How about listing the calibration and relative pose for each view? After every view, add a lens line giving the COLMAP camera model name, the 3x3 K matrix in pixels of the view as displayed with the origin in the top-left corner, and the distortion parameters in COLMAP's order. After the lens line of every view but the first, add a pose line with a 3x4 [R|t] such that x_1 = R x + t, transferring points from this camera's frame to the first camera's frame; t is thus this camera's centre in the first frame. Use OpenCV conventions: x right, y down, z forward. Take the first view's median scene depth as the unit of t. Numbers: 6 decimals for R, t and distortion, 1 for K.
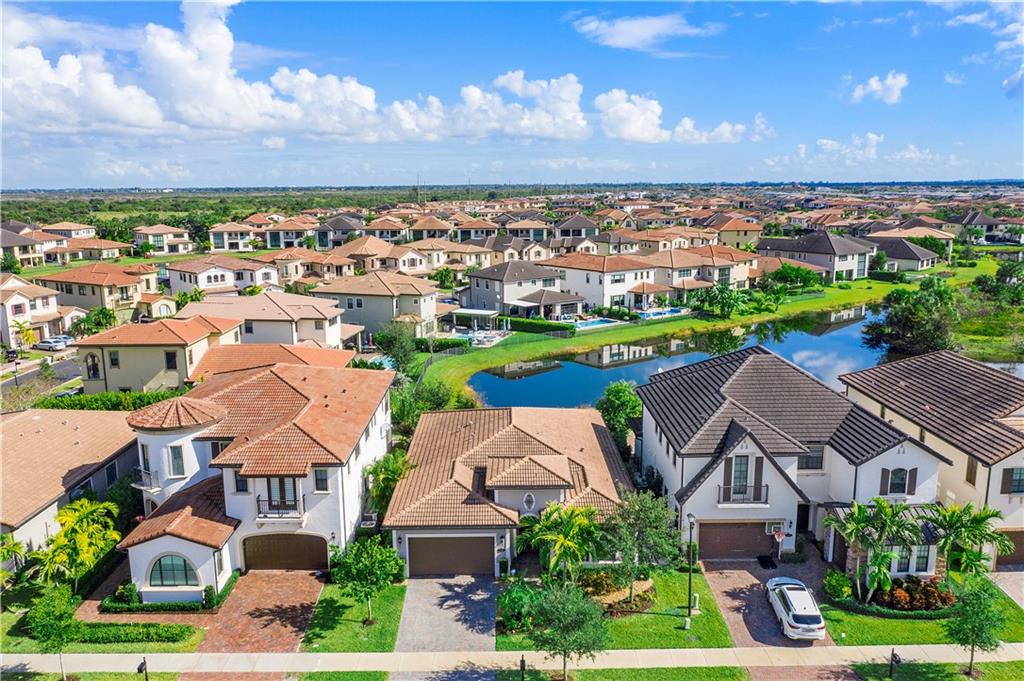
lens RADIAL K [[812.5, 0, 512.0], [0, 812.5, 340.5], [0, 0, 1]] dist [-0.009839, 0.000034]
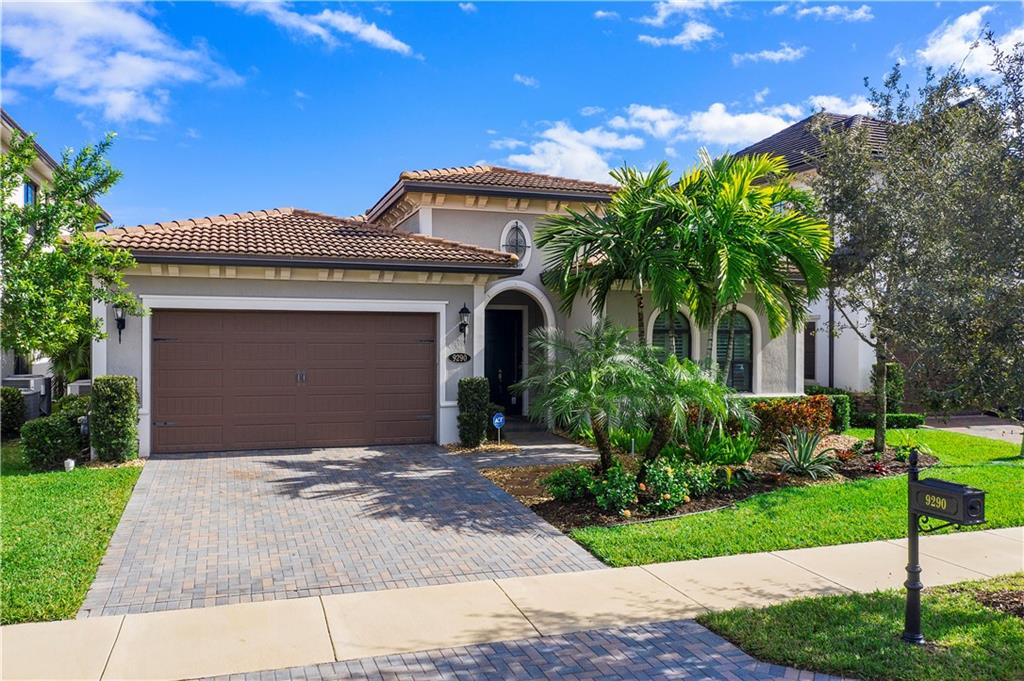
lens RADIAL K [[812.5, 0, 512.0], [0, 812.5, 340.5], [0, 0, 1]] dist [-0.009839, 0.000034]
pose [[0.948486, 0.005867, 0.316764, -0.039036], [0.052380, 0.983165, -0.175050, 0.124912], [-0.312459, 0.182624, 0.932211, 0.277806]]
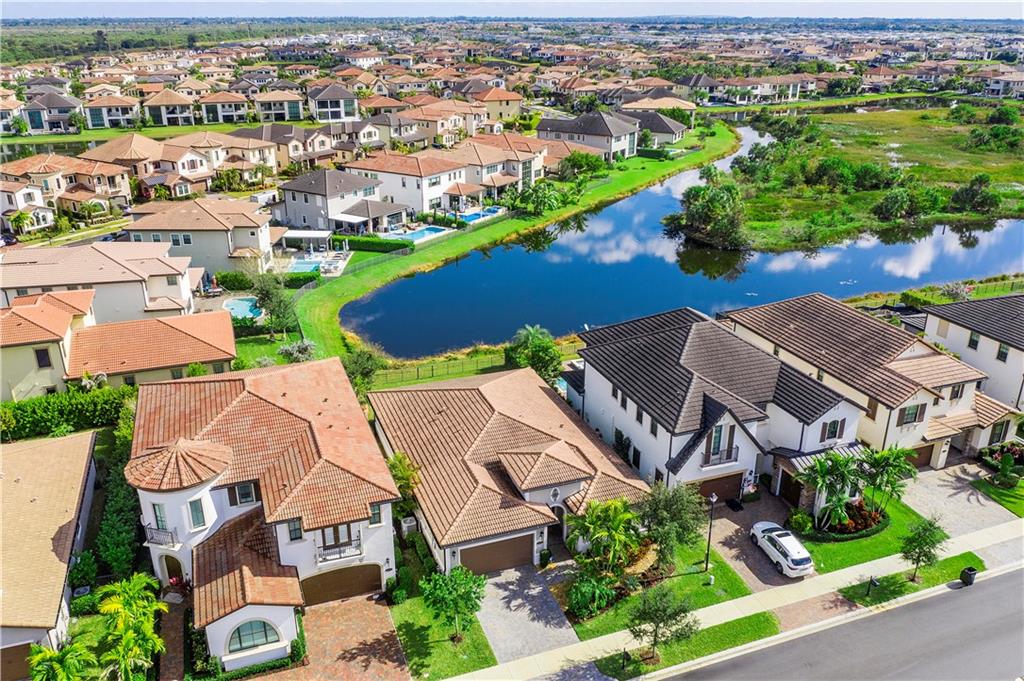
lens RADIAL K [[812.5, 0, 512.0], [0, 812.5, 340.5], [0, 0, 1]] dist [-0.009839, 0.000034]
pose [[0.940530, -0.119811, 0.317882, -0.149831], [0.057473, 0.978373, 0.198703, -0.096385], [-0.334814, -0.168616, 0.927075, 0.009638]]
